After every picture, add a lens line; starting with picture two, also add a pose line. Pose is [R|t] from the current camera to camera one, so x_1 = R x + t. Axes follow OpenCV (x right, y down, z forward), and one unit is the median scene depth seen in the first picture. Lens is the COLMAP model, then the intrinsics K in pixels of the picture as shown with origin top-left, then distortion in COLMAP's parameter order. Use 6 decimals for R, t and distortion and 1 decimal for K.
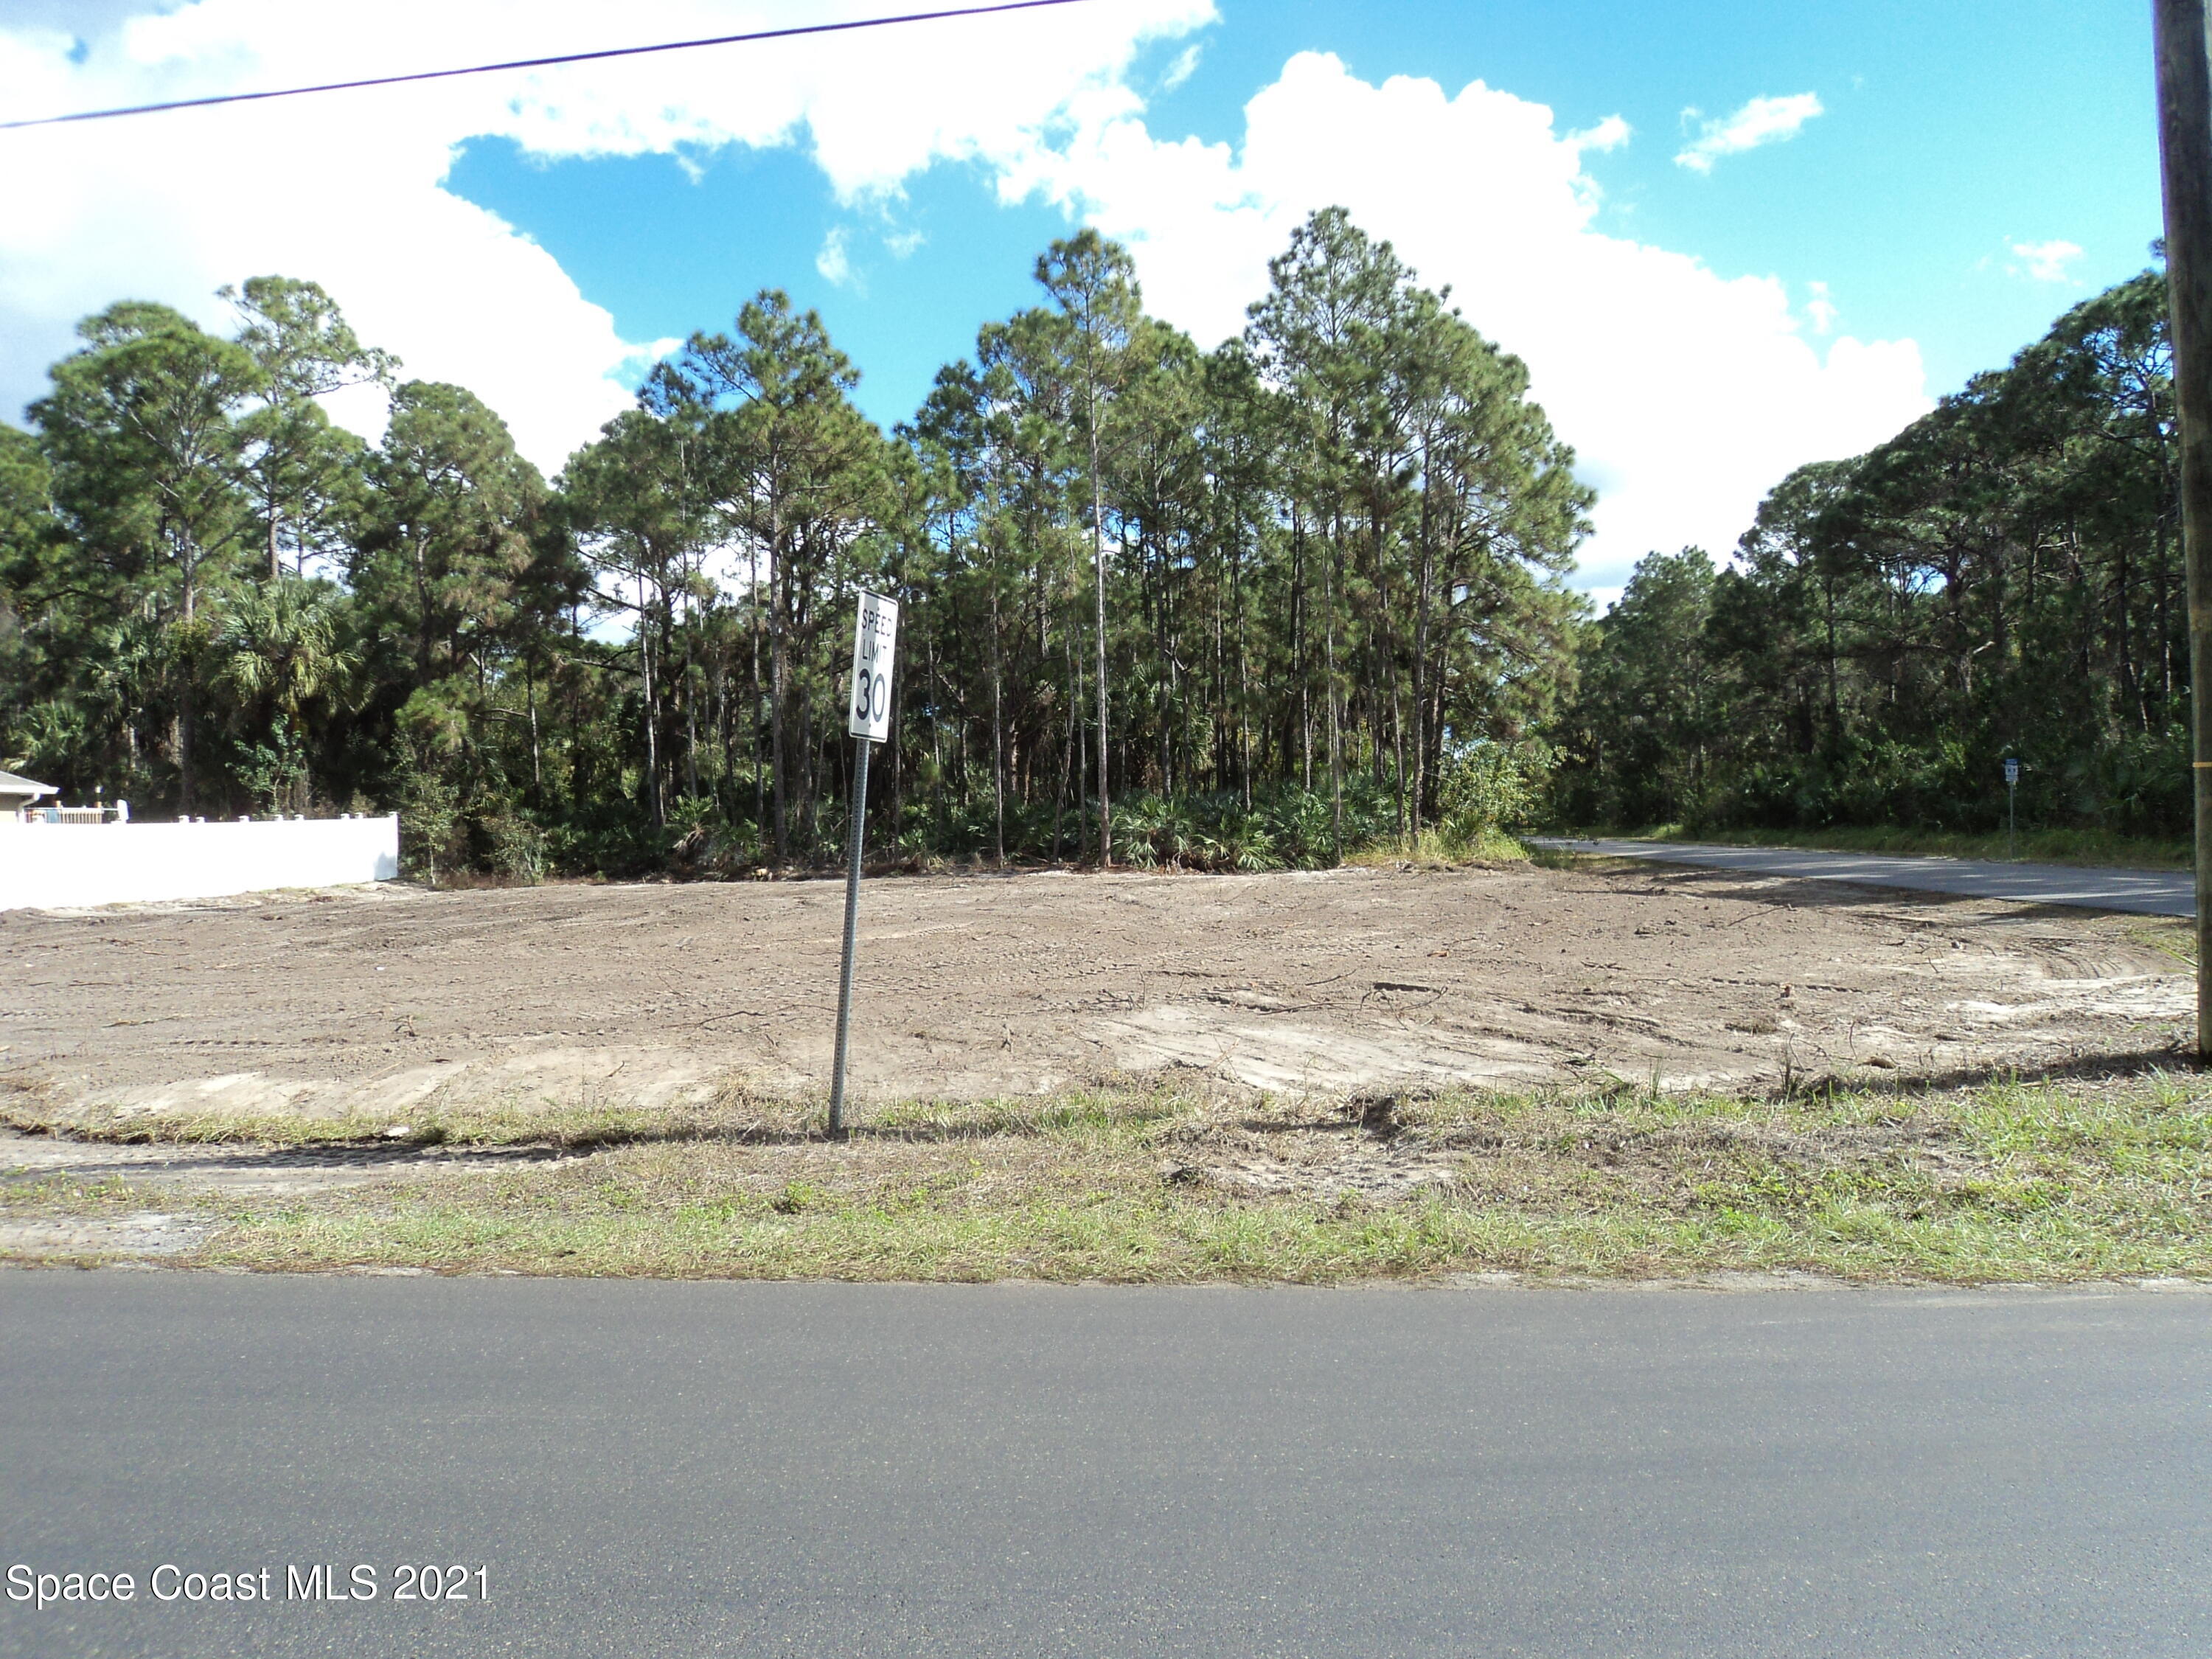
lens RADIAL K [[1755.2, 0, 1097.4], [0, 1755.2, 784.8], [0, 0, 1]] dist [-0.049203, 0.034938]
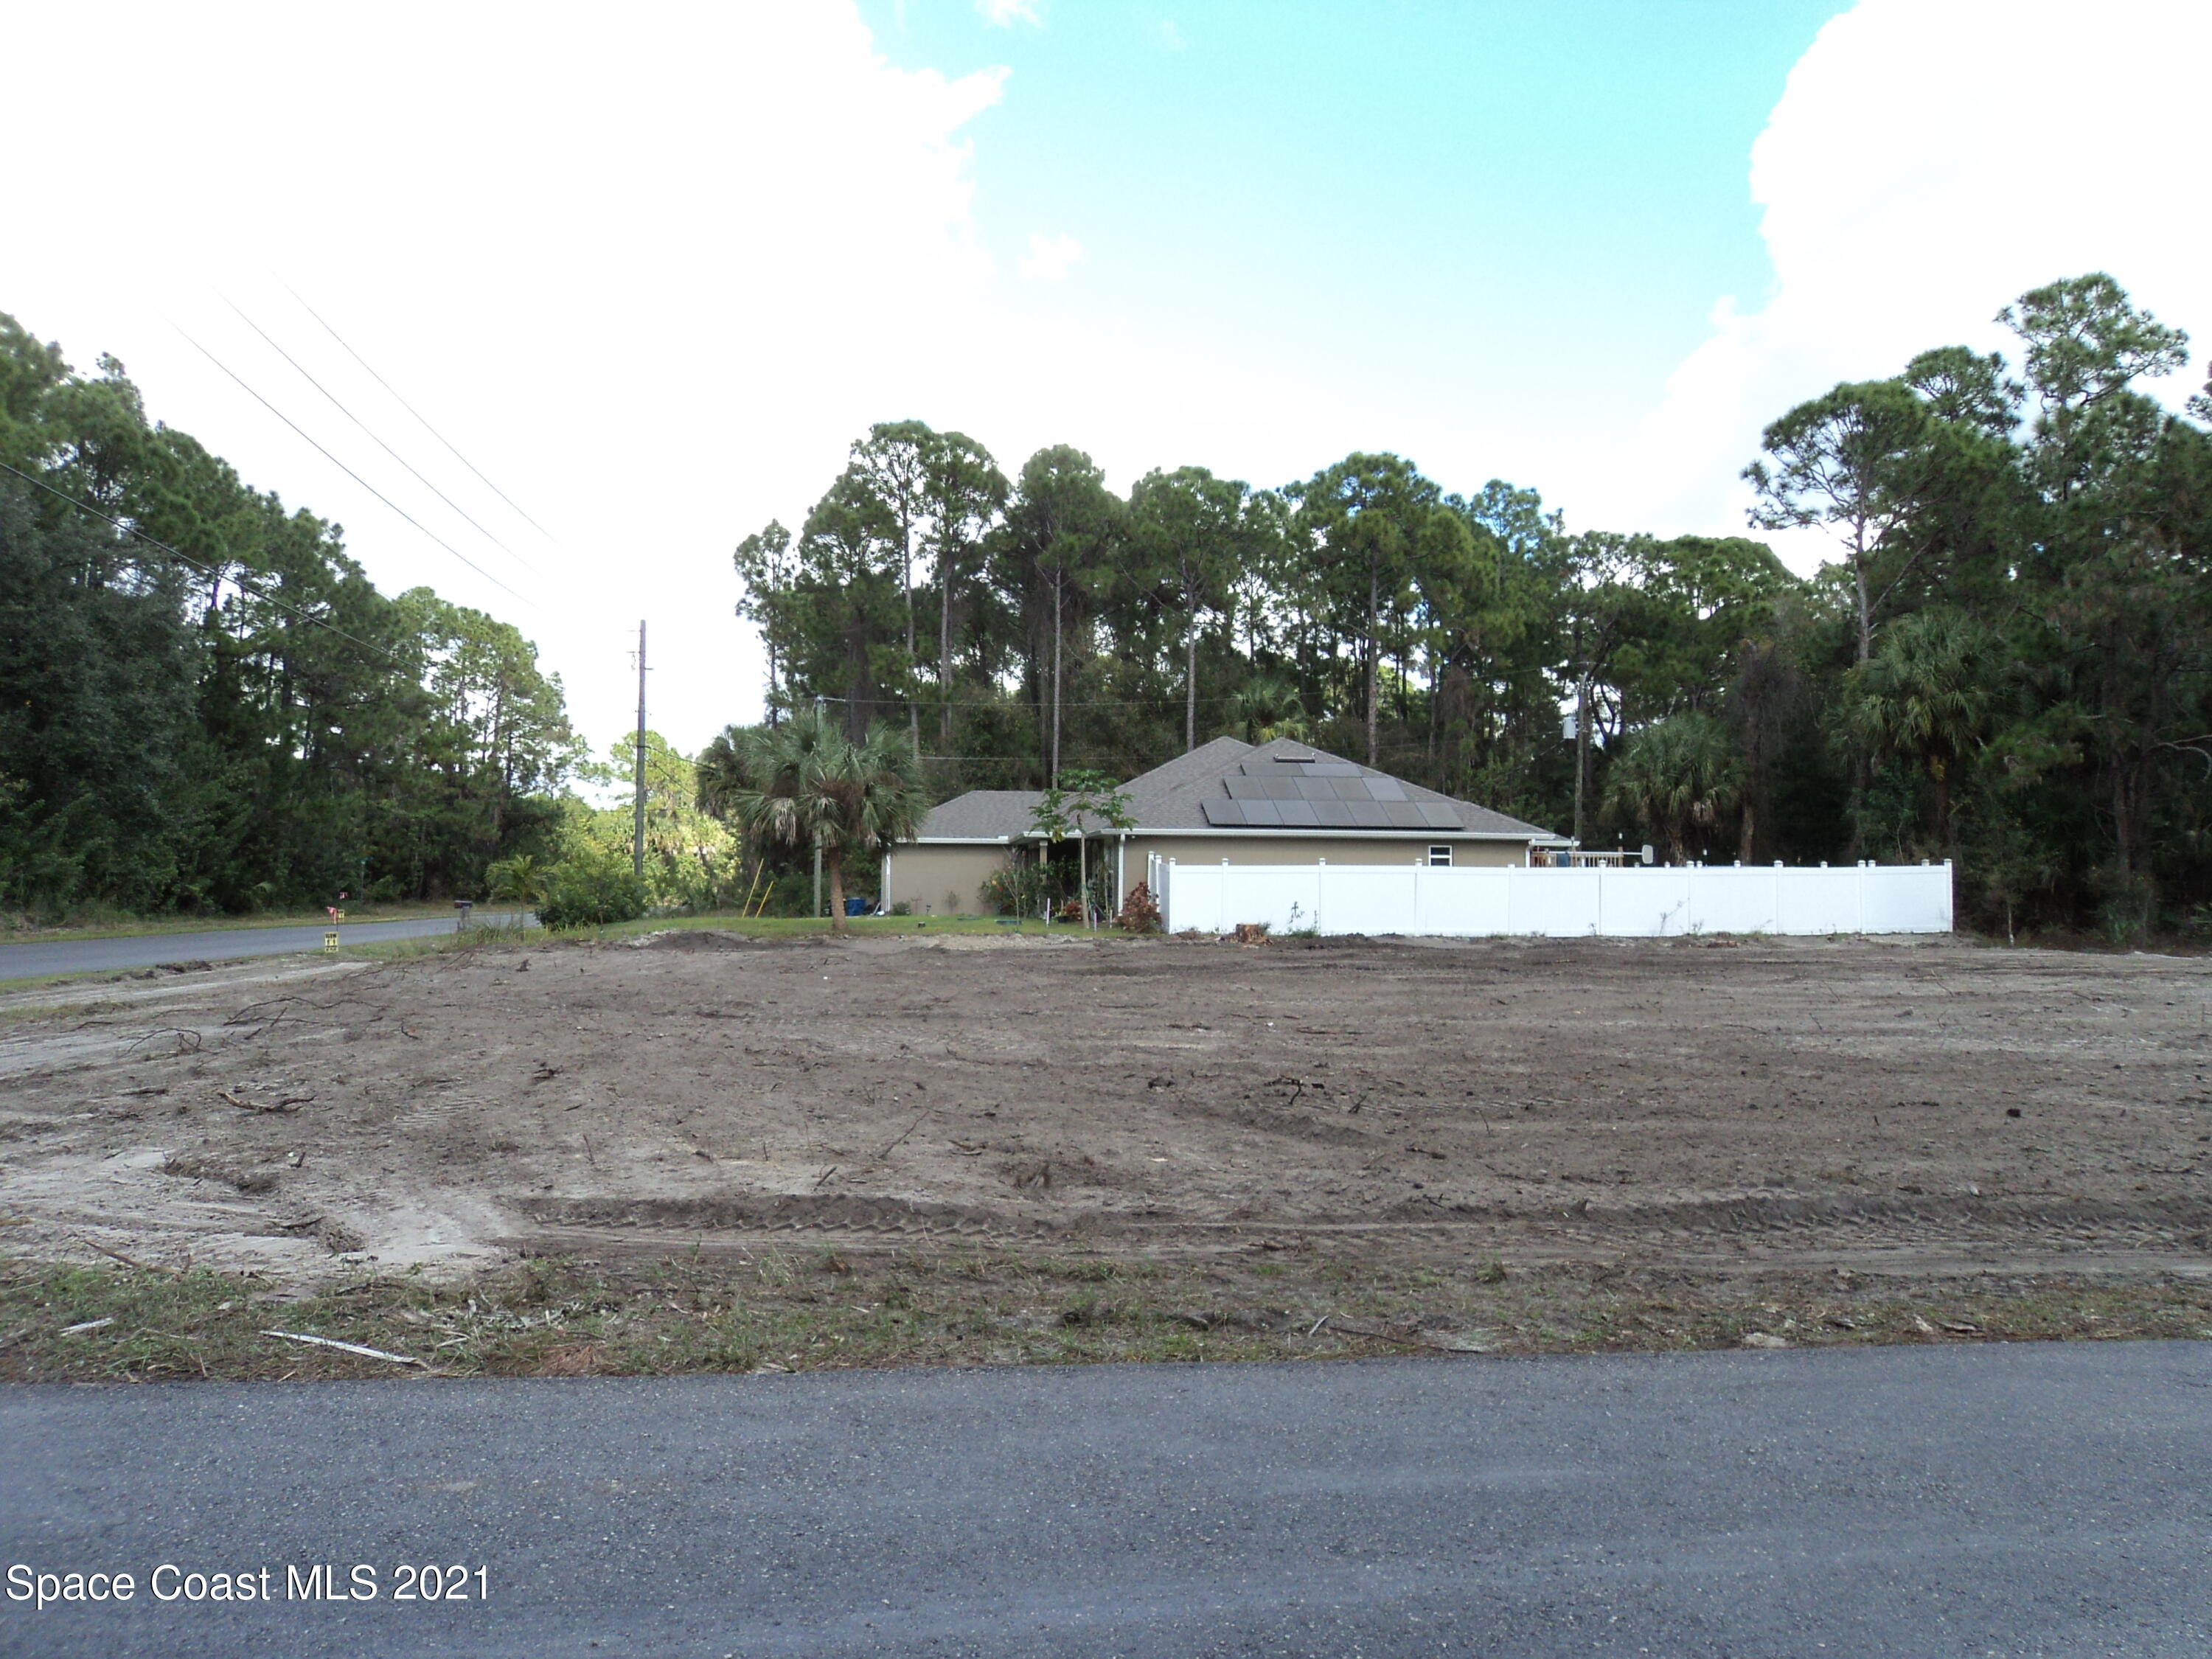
lens RADIAL K [[1755.2, 0, 1096.0], [0, 1755.2, 822.7], [0, 0, 1]] dist [-0.049203, 0.034938]
pose [[0.242889, -0.005299, -0.970040, 0.357483], [0.008312, 0.999960, -0.003381, -0.003704], [0.970018, -0.007241, 0.242923, 0.319896]]
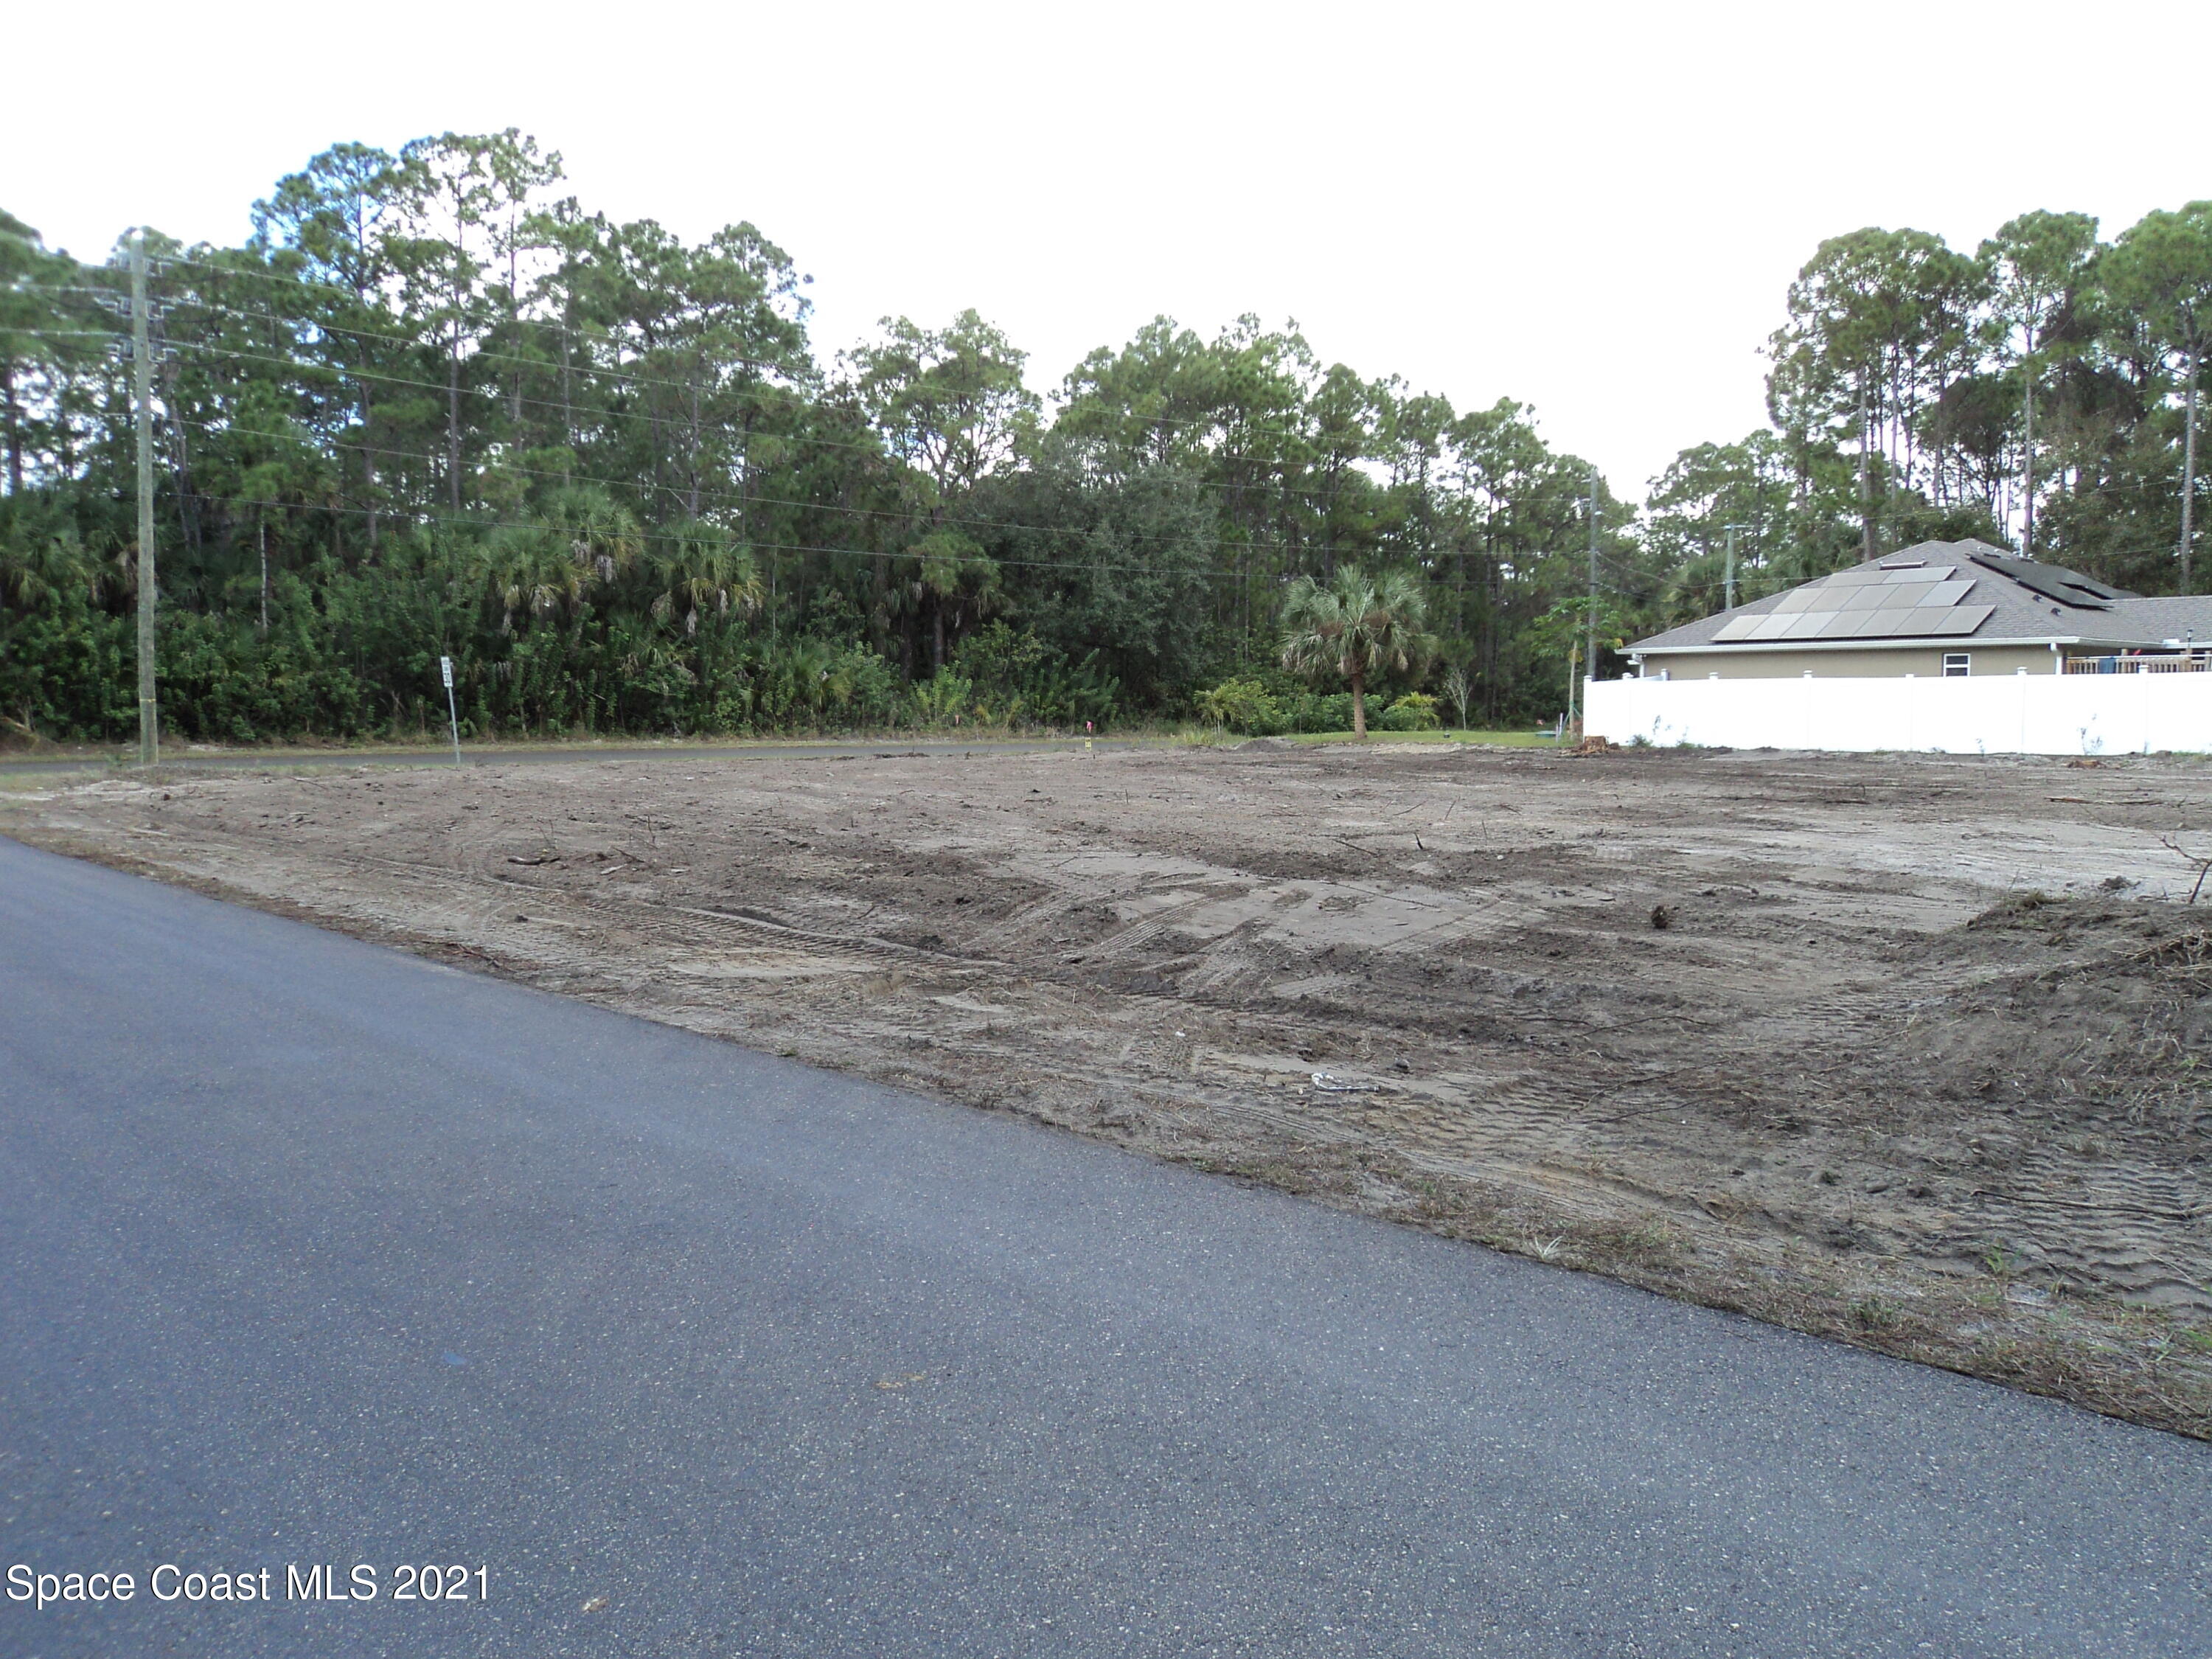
lens RADIAL K [[1755.2, 0, 1122.5], [0, 1755.2, 828.0], [0, 0, 1]] dist [-0.049203, 0.034938]
pose [[-0.662931, 0.082507, -0.744120, 0.396737], [0.039052, 0.996367, 0.075685, 0.011163], [0.747661, 0.021115, -0.663745, 0.964153]]
